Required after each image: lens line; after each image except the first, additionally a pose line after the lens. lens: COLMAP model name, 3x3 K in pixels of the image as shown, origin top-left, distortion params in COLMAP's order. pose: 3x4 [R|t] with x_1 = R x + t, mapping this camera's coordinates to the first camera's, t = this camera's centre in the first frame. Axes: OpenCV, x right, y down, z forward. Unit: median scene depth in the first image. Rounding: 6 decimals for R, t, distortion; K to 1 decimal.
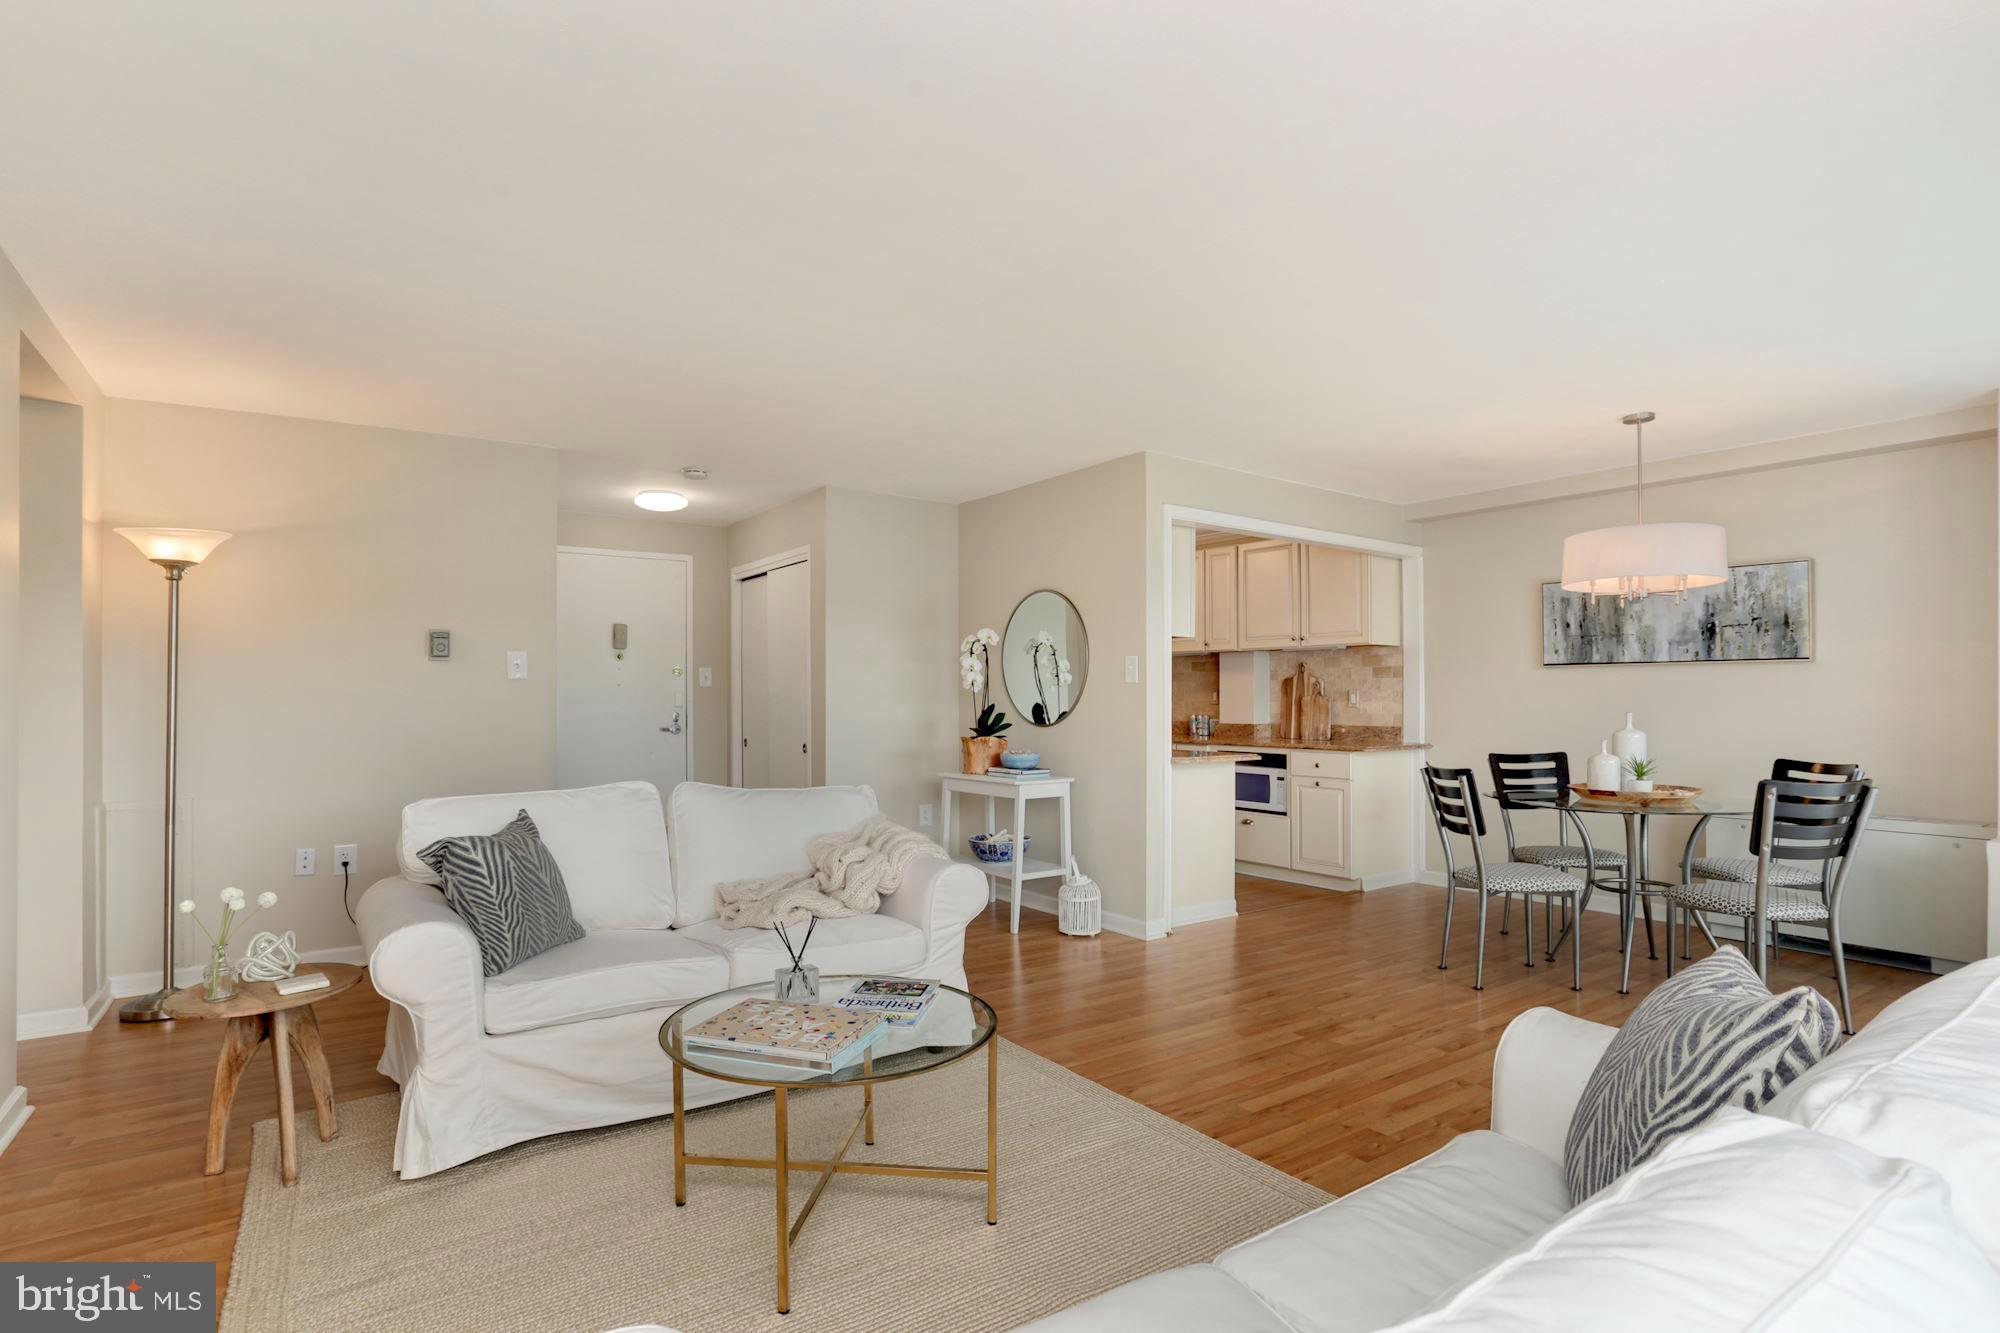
lens RADIAL K [[994.8, 0, 1028.4], [0, 994.8, 688.3], [0, 0, 1]] dist [-0.008883, 0.013208]
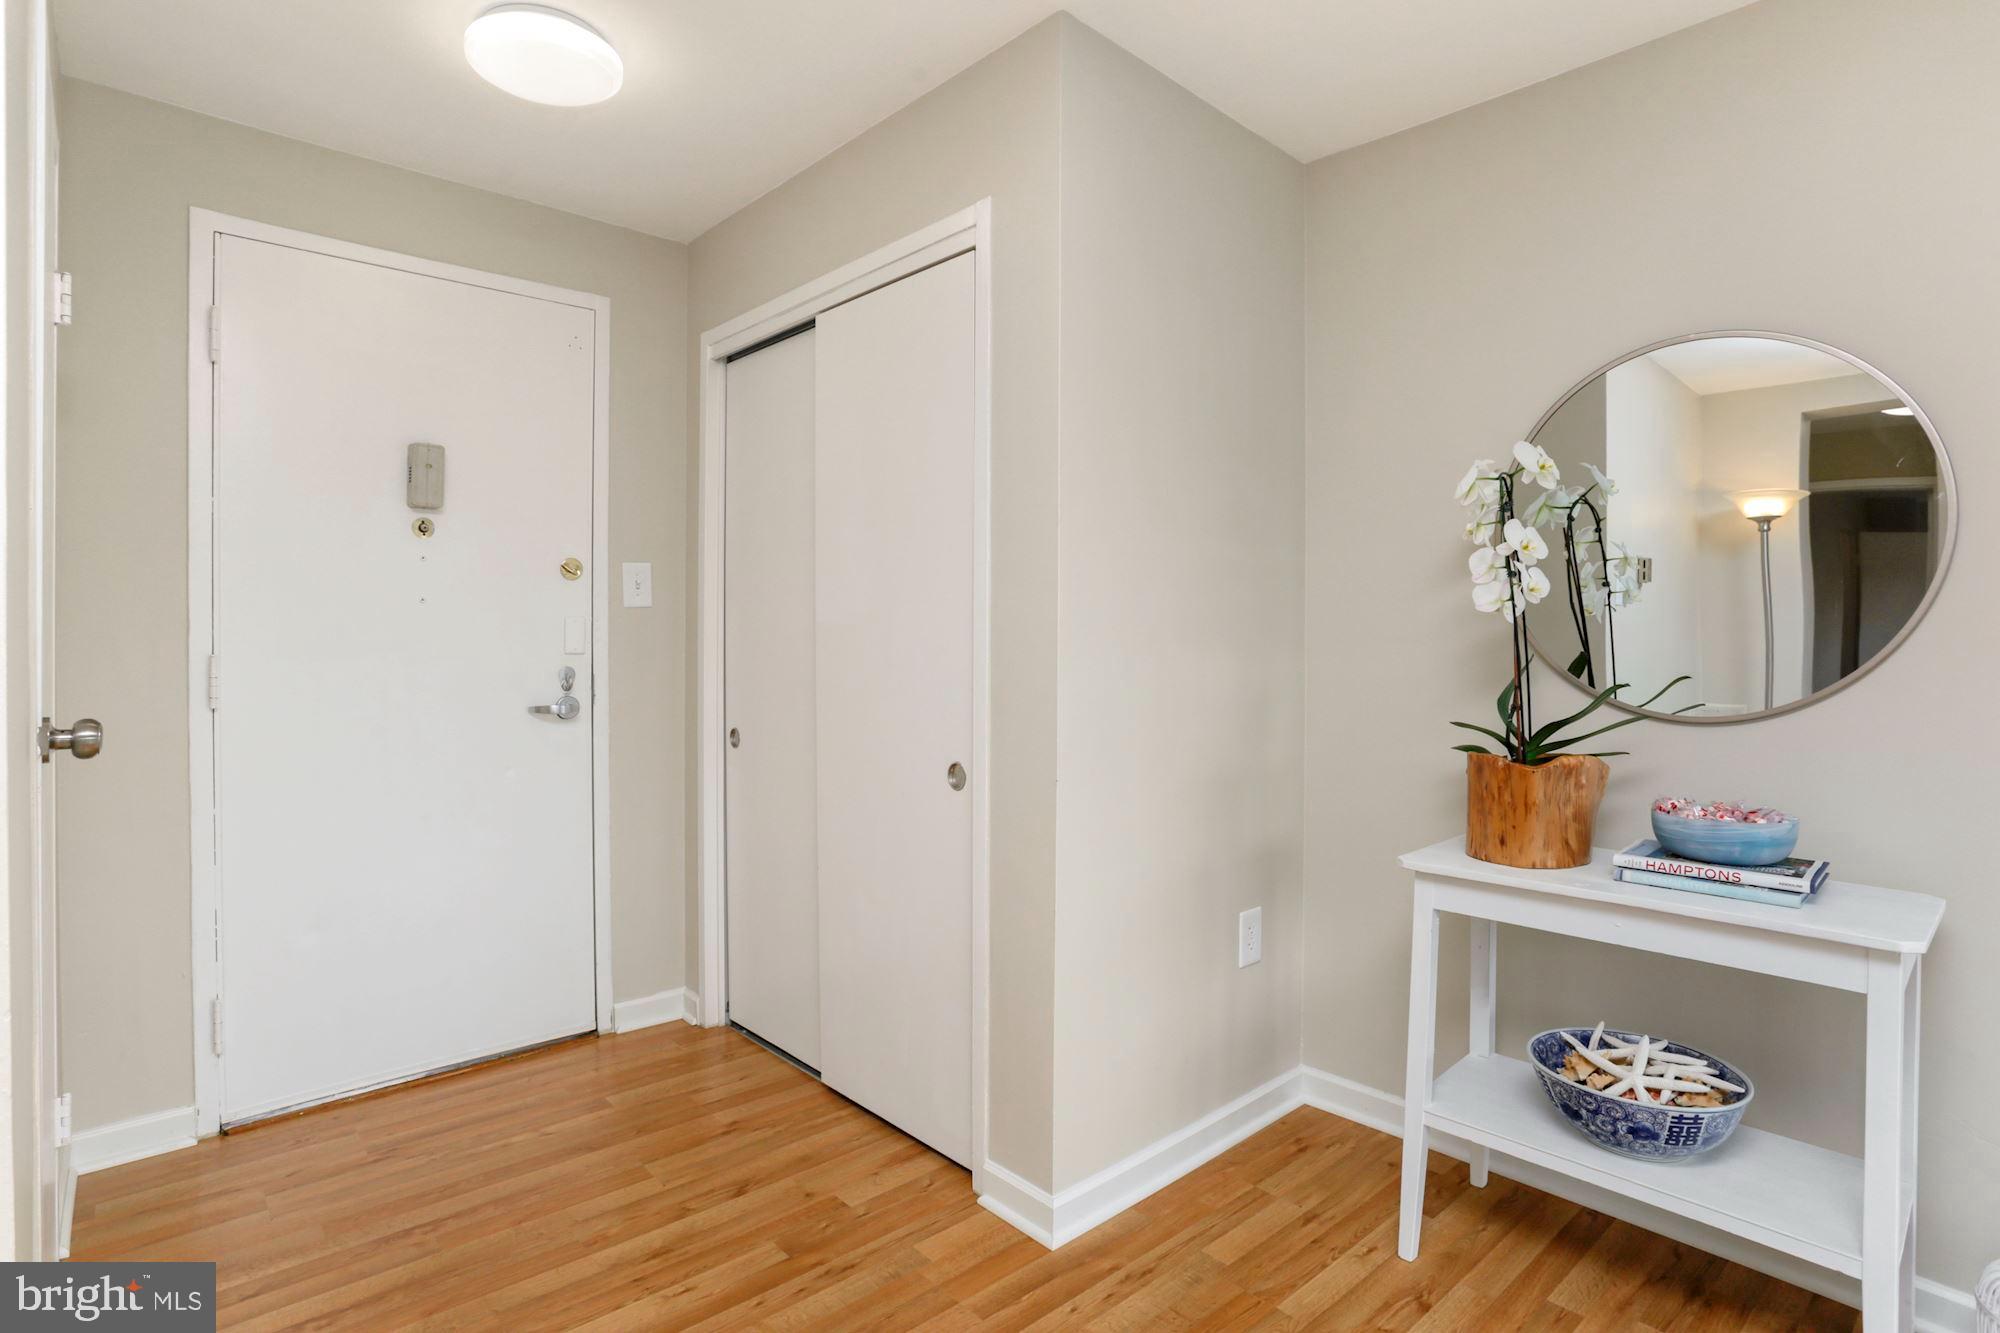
lens RADIAL K [[994.8, 0, 996.9], [0, 994.8, 645.7], [0, 0, 1]] dist [-0.008883, 0.013208]
pose [[0.994515, 0.007812, 0.104302, -0.217596], [-0.008969, 0.999903, 0.010631, 0.009054], [-0.104209, -0.011508, 0.994489, 0.562934]]
